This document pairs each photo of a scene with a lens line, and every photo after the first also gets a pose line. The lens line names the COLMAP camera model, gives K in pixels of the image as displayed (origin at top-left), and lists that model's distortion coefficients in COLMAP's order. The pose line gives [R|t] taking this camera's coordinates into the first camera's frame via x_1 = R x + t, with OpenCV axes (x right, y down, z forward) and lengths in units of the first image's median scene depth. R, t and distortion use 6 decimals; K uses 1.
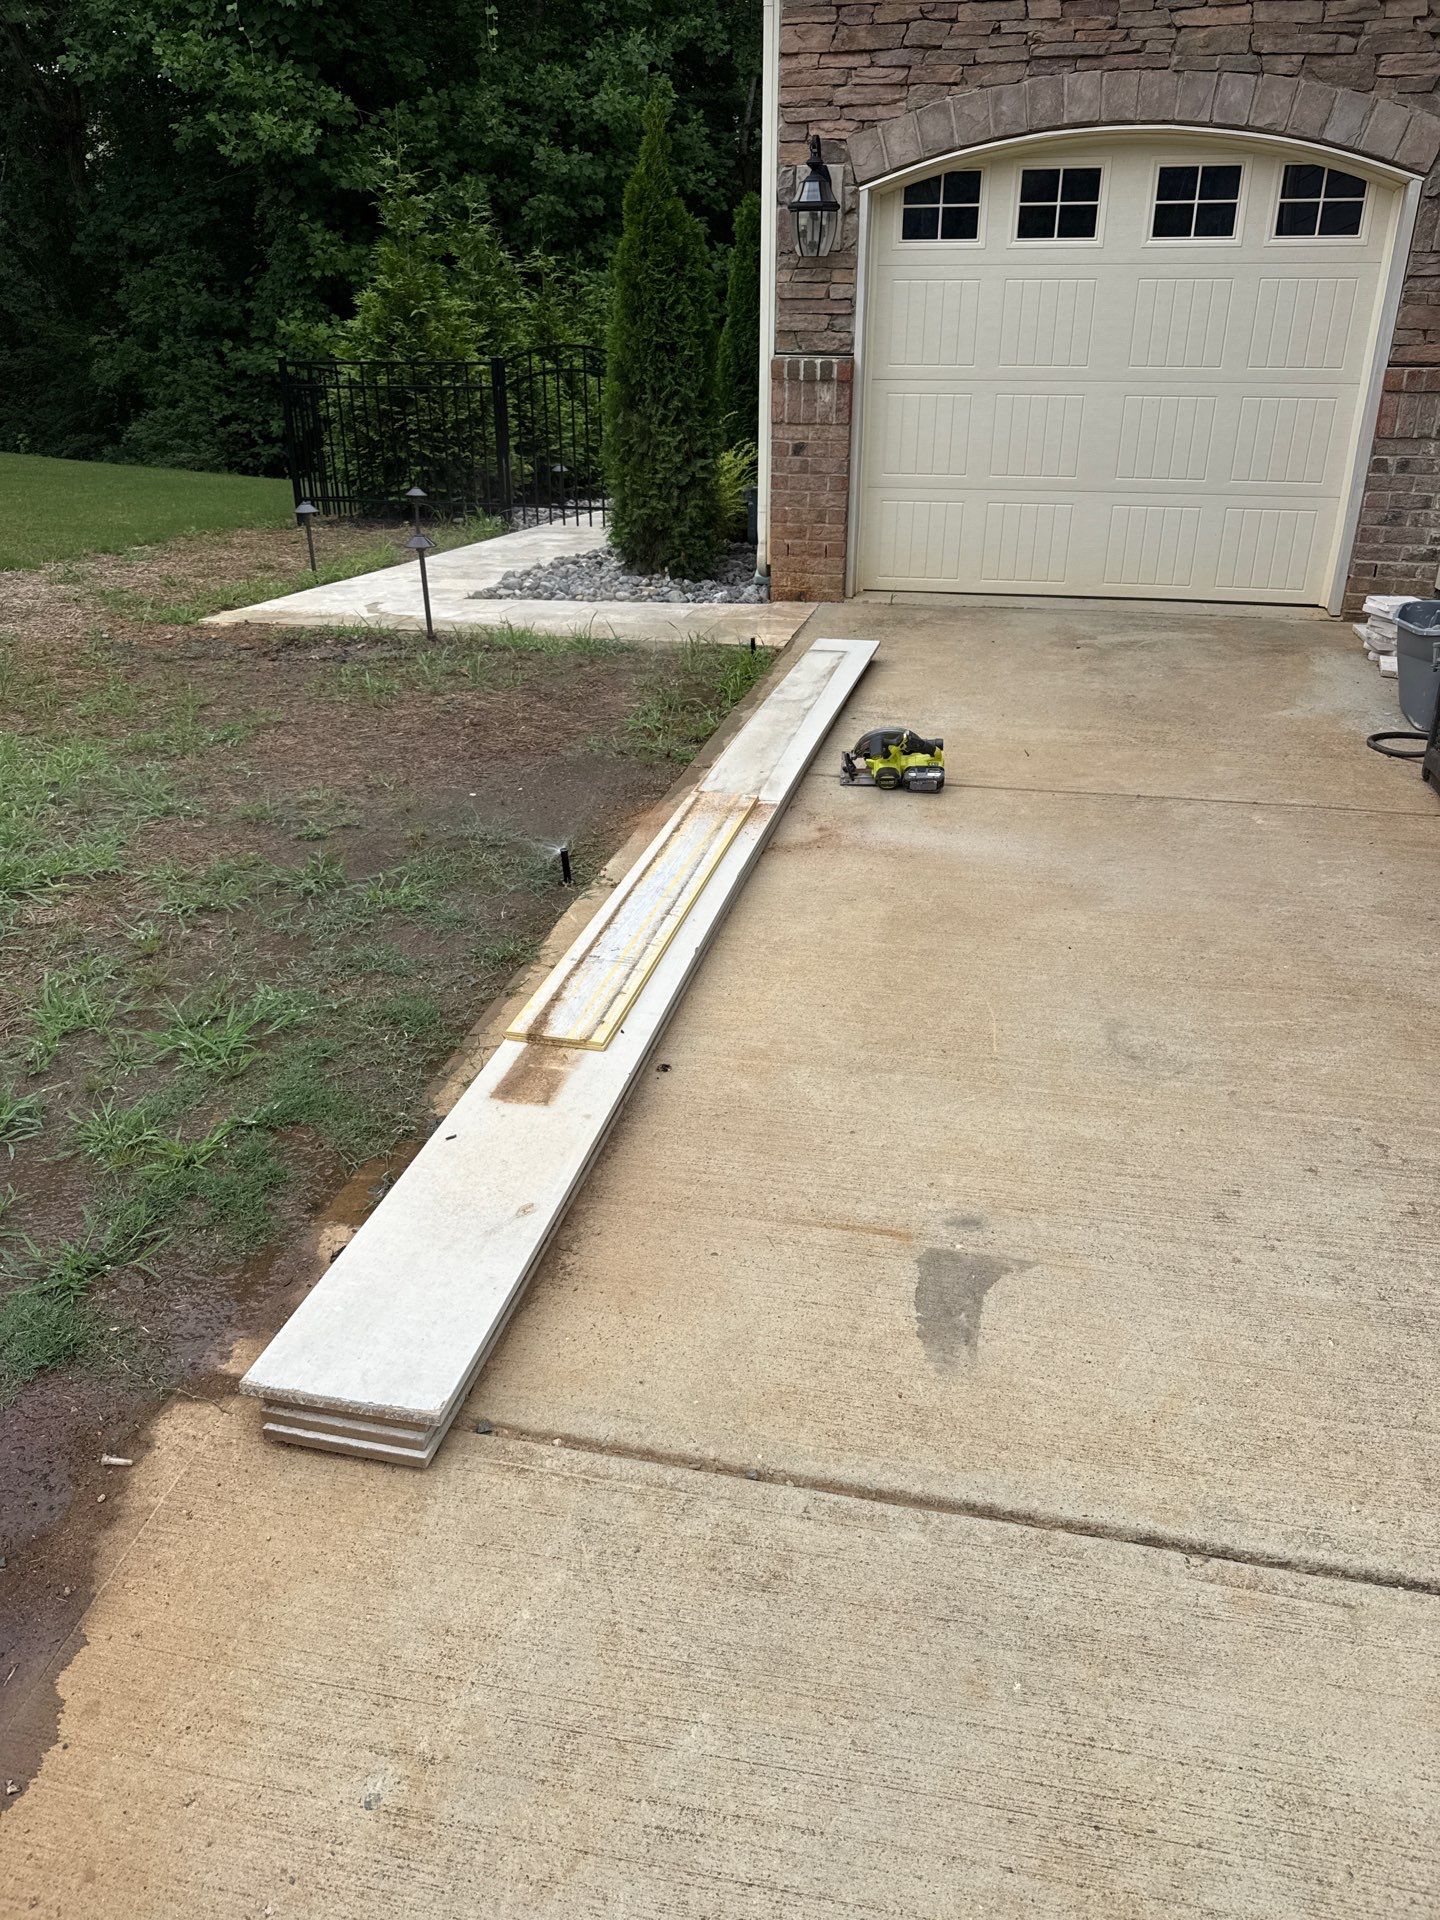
lens RADIAL K [[1330.4, 0, 751.6], [0, 1330.4, 955.2], [0, 0, 1]] dist [0.023307, -0.029031]
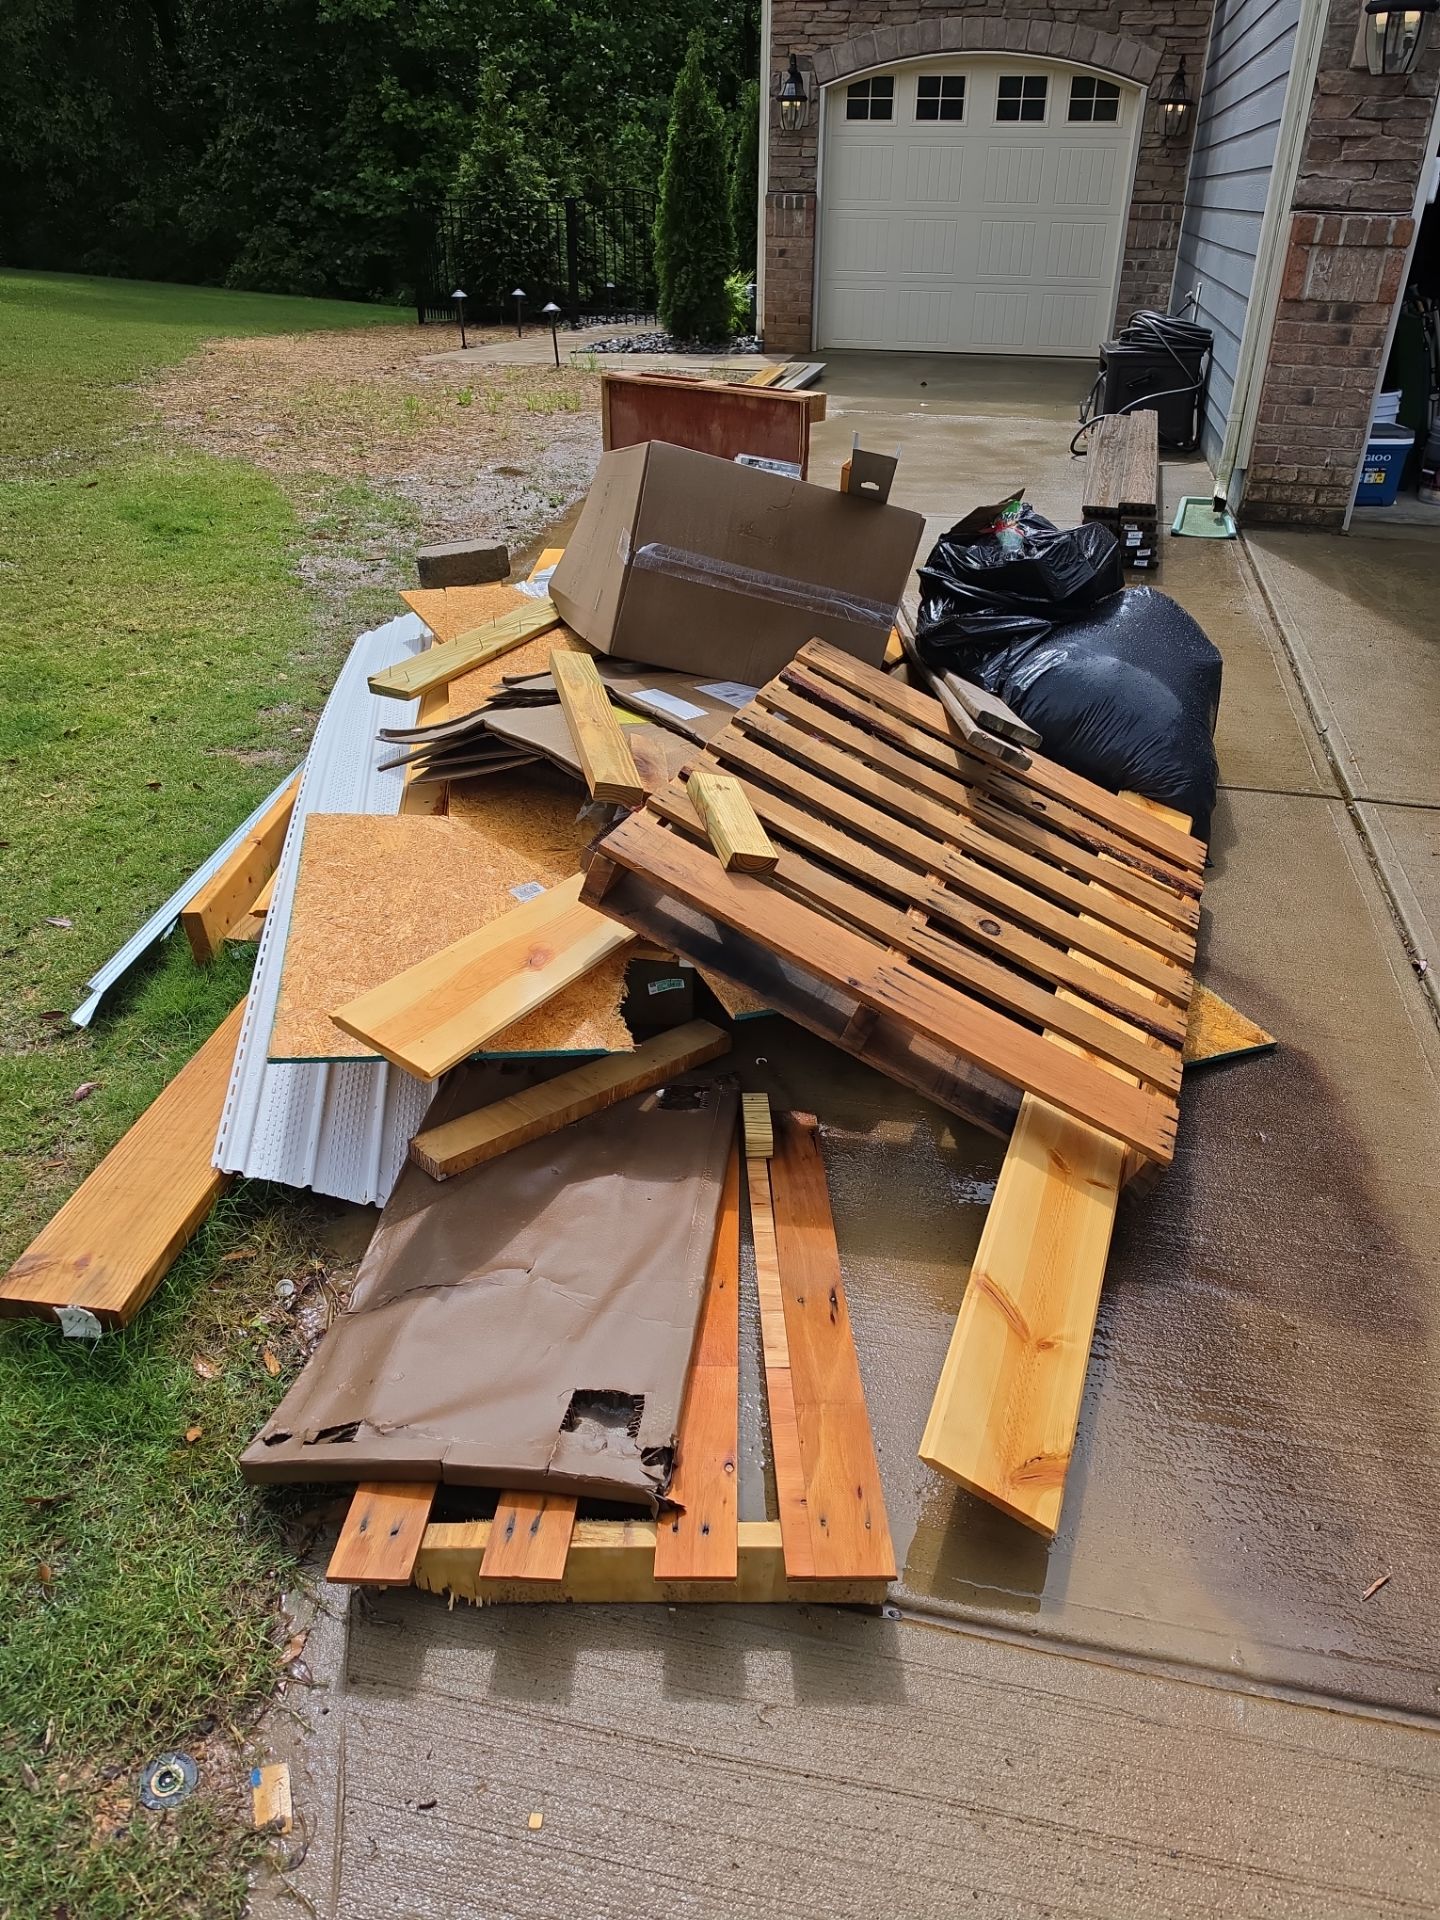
lens RADIAL K [[1320.5, 0, 756.4], [0, 1320.5, 981.0], [0, 0, 1]] dist [-0.029063, 0.012054]
pose [[0.999966, 0.007152, 0.004136, 0.004030], [-0.007553, 0.994251, 0.106803, 0.358460], [-0.003349, -0.106831, 0.994272, -0.734193]]
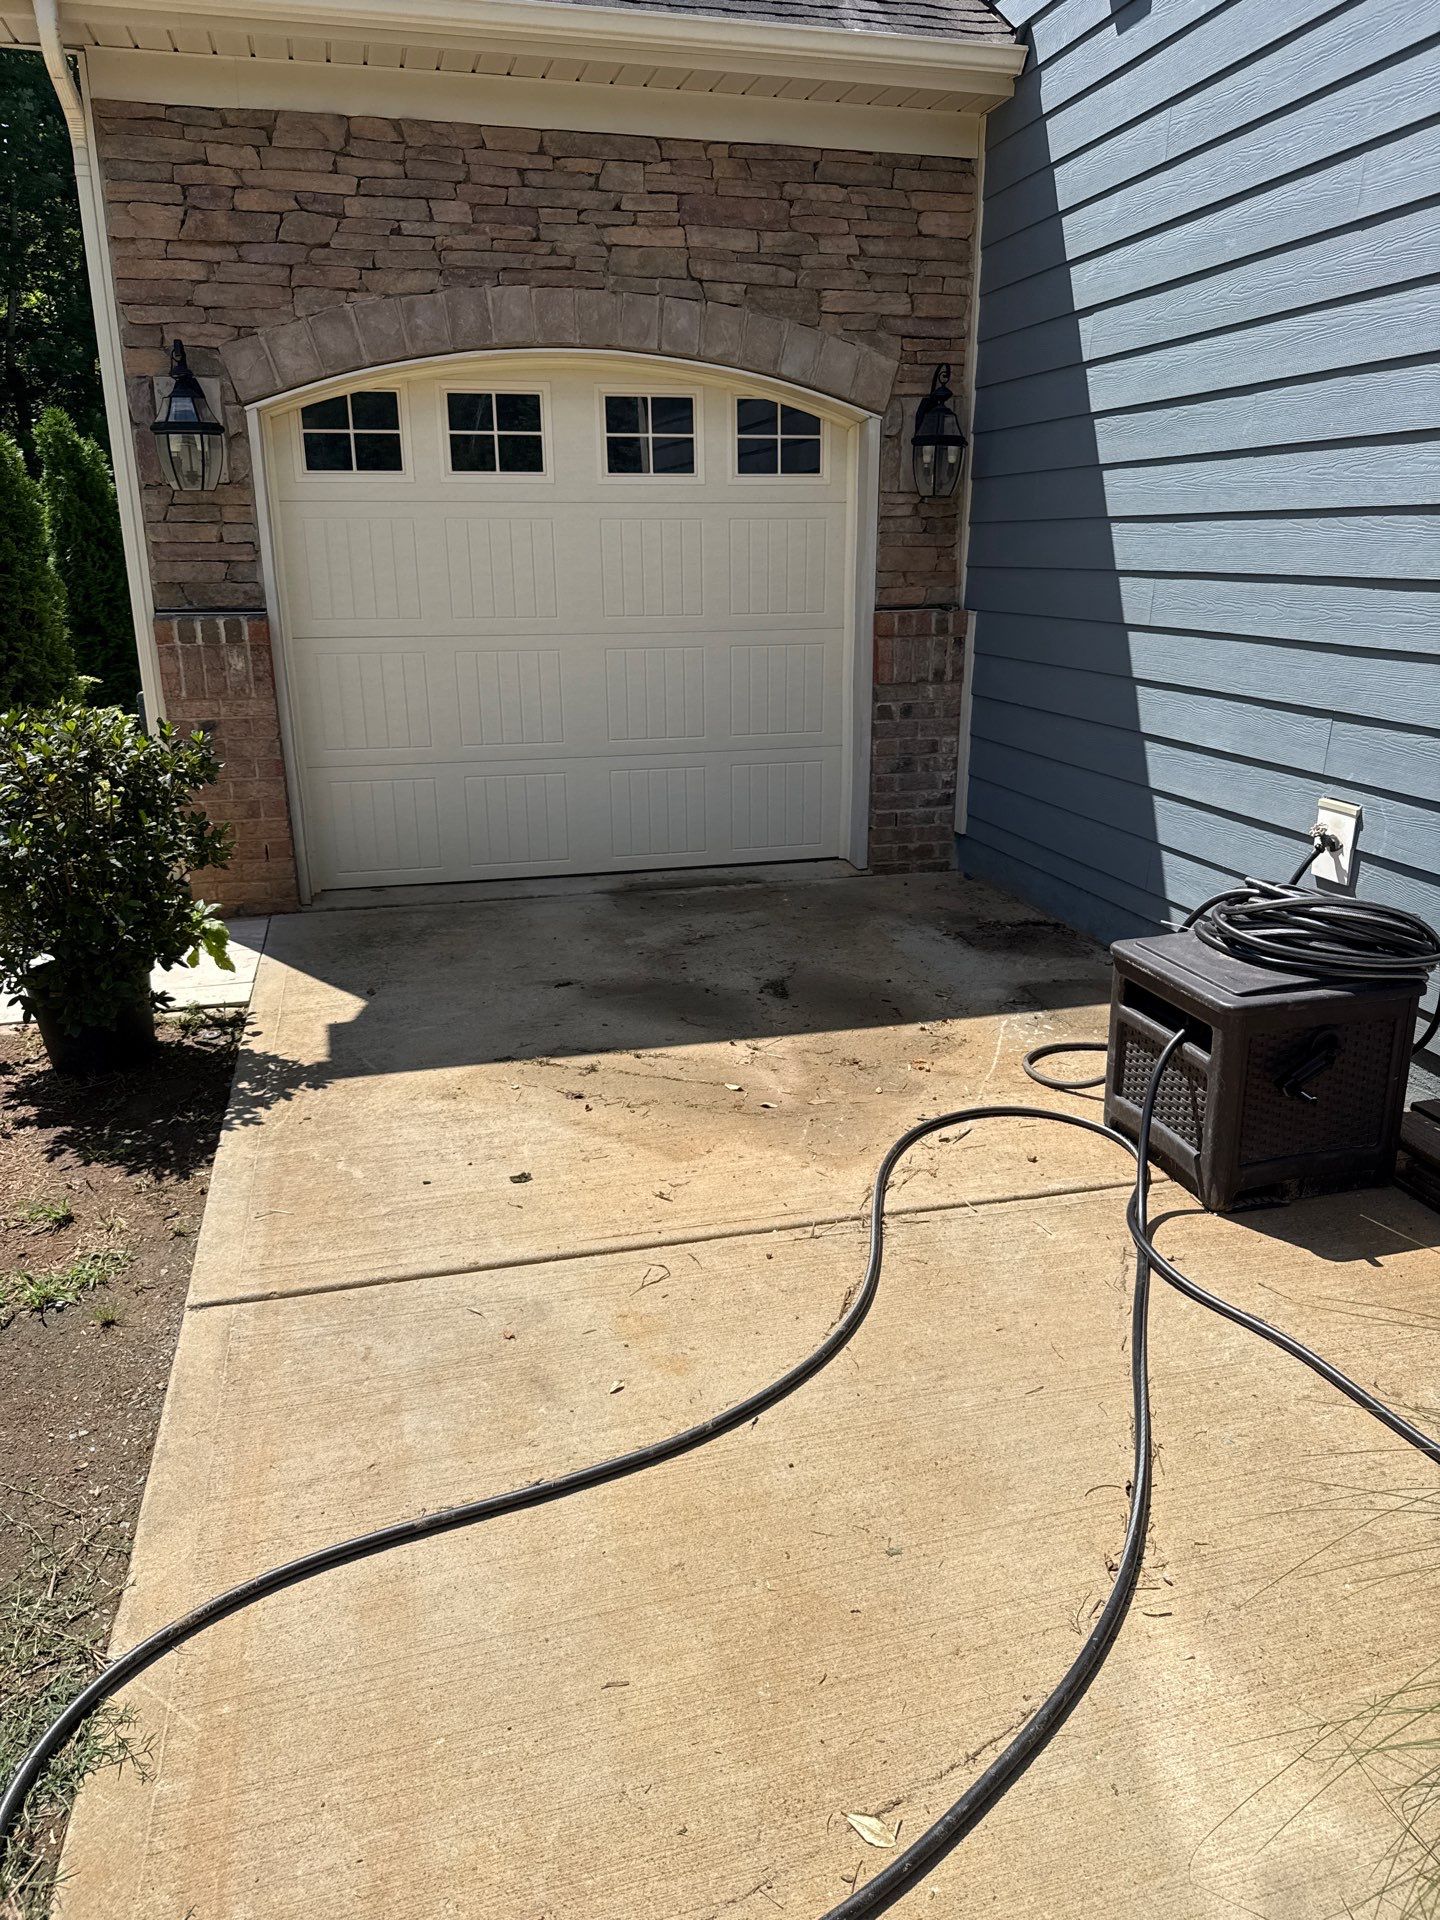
lens RADIAL K [[1330.4, 0, 696.8], [0, 1330.4, 968.5], [0, 0, 1]] dist [0.023307, -0.029031]
pose [[0.899438, -0.140915, 0.413707, -0.052199], [0.191575, 0.977928, -0.083404, -0.142837], [-0.392823, 0.154273, 0.906582, 0.247794]]
